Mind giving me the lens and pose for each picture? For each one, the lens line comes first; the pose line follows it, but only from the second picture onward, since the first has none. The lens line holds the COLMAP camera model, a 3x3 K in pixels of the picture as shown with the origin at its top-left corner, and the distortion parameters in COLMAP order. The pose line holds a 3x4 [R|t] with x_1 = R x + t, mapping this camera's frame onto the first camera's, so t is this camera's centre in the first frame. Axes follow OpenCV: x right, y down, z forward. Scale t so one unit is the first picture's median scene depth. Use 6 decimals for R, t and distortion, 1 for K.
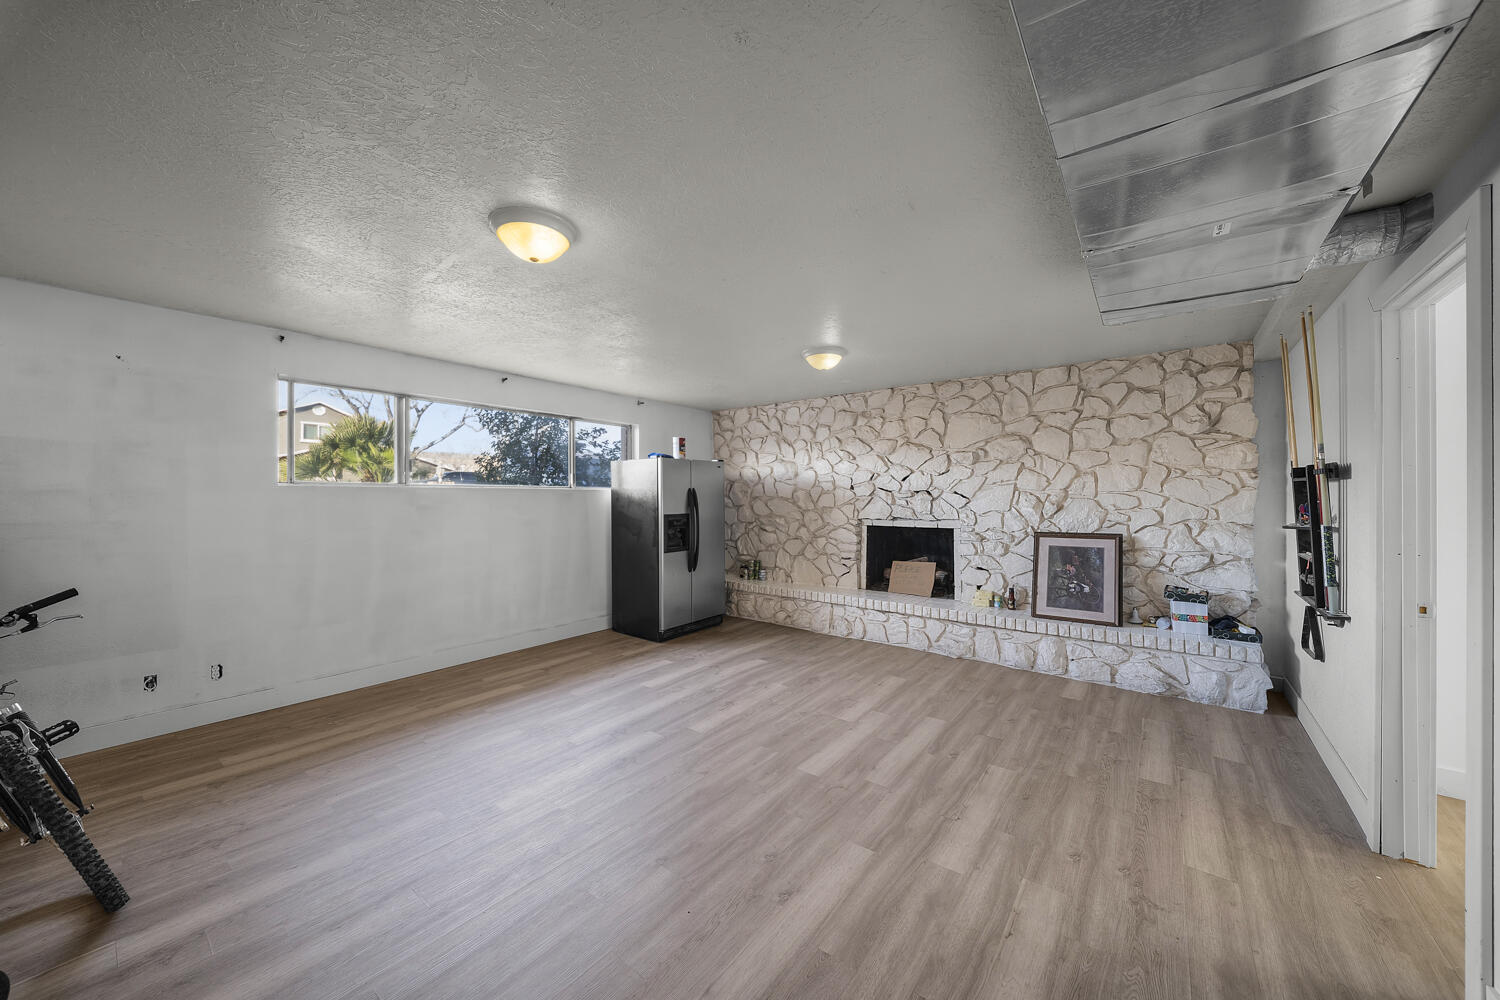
lens RADIAL K [[526.3, 0, 751.0], [0, 526.3, 497.6], [0, 0, 1]] dist [0.005048, -0.000884]
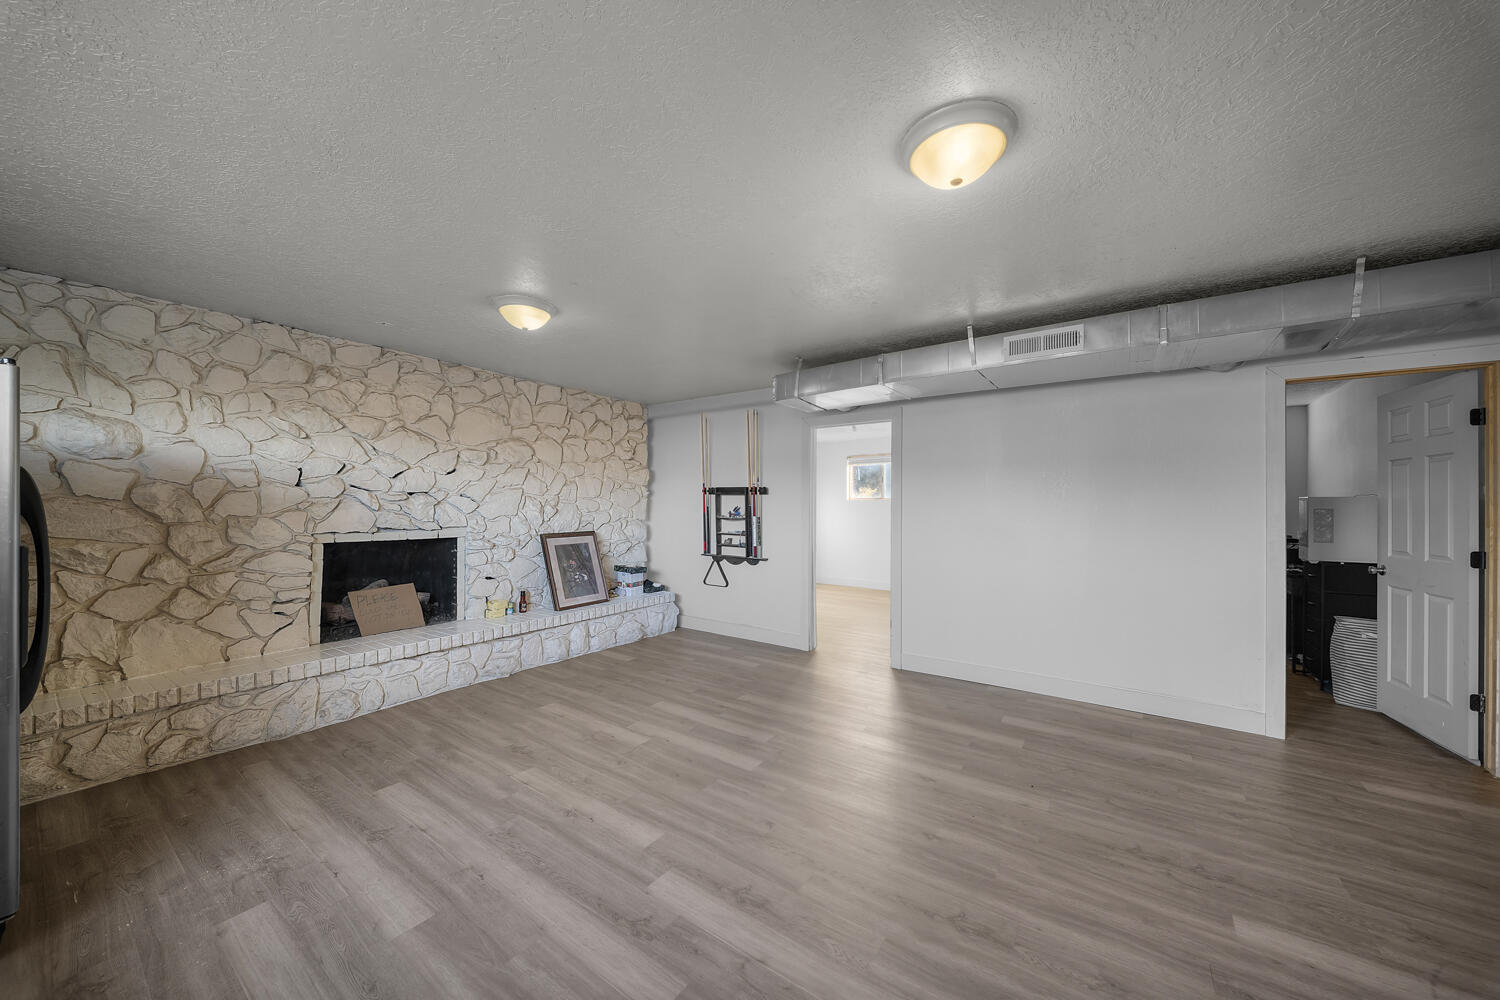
lens RADIAL K [[526.3, 0, 742.3], [0, 526.3, 501.7], [0, 0, 1]] dist [0.005048, -0.000884]
pose [[-0.037617, 0.008171, 0.999259, -0.564031], [-0.004863, 0.999953, -0.008360, 0.006288], [-0.999280, -0.005174, -0.037575, 0.648199]]
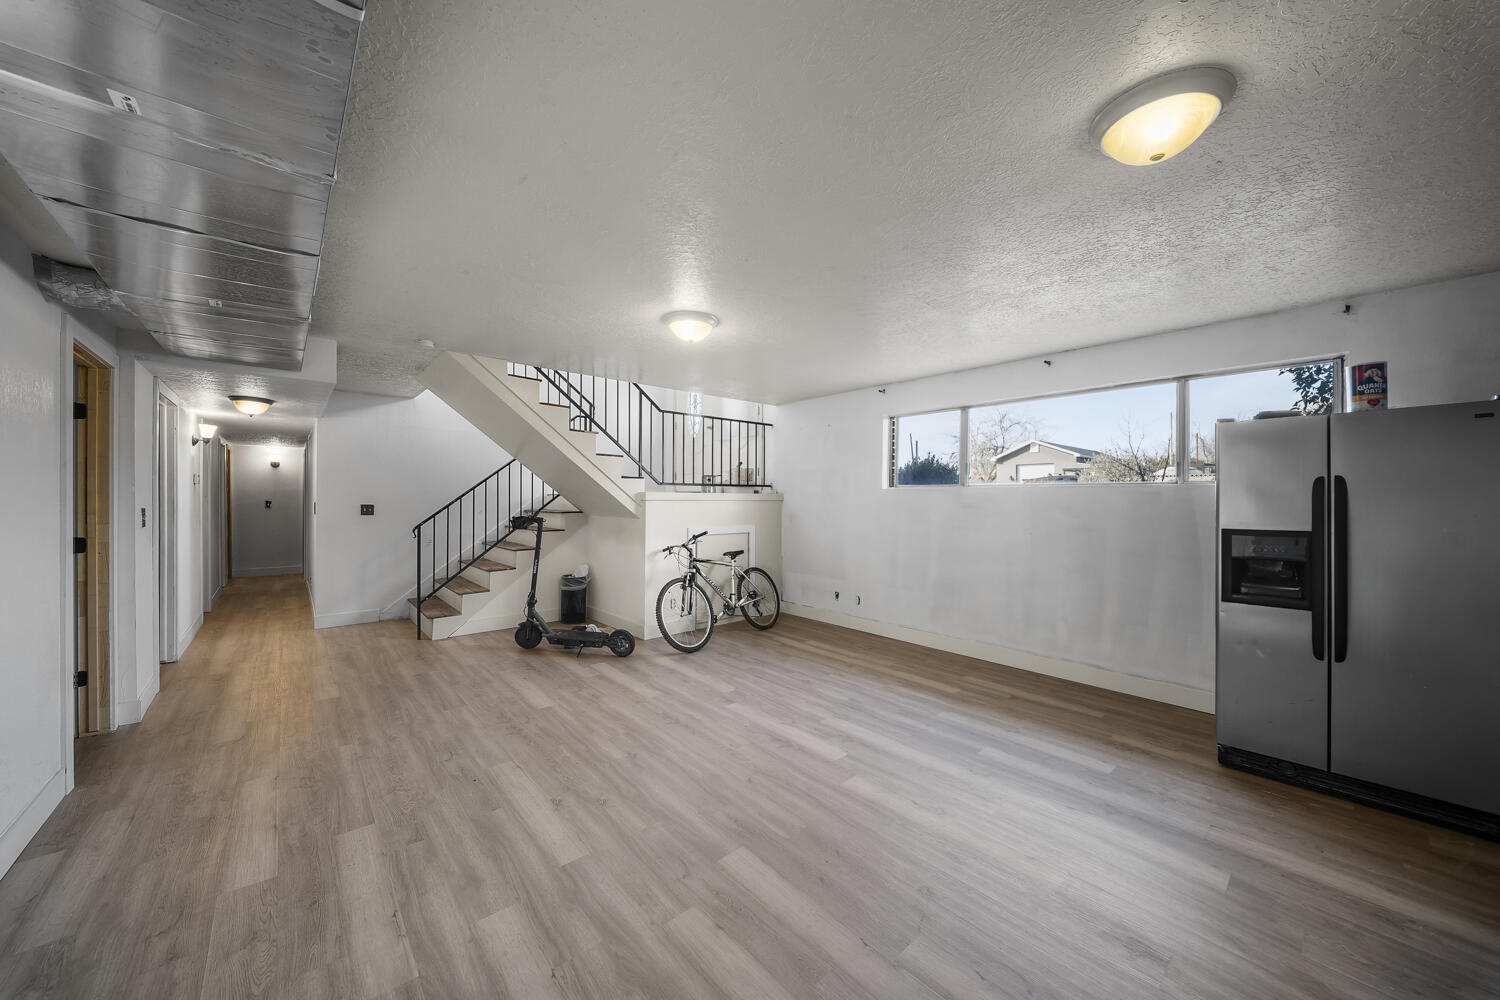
lens RADIAL K [[526.3, 0, 743.3], [0, 526.3, 501.9], [0, 0, 1]] dist [0.005048, -0.000884]
pose [[-0.194274, 0.008681, -0.980909, 0.516025], [-0.003421, 0.999949, 0.009527, 0.000723], [0.980941, 0.005207, -0.194234, 0.705140]]
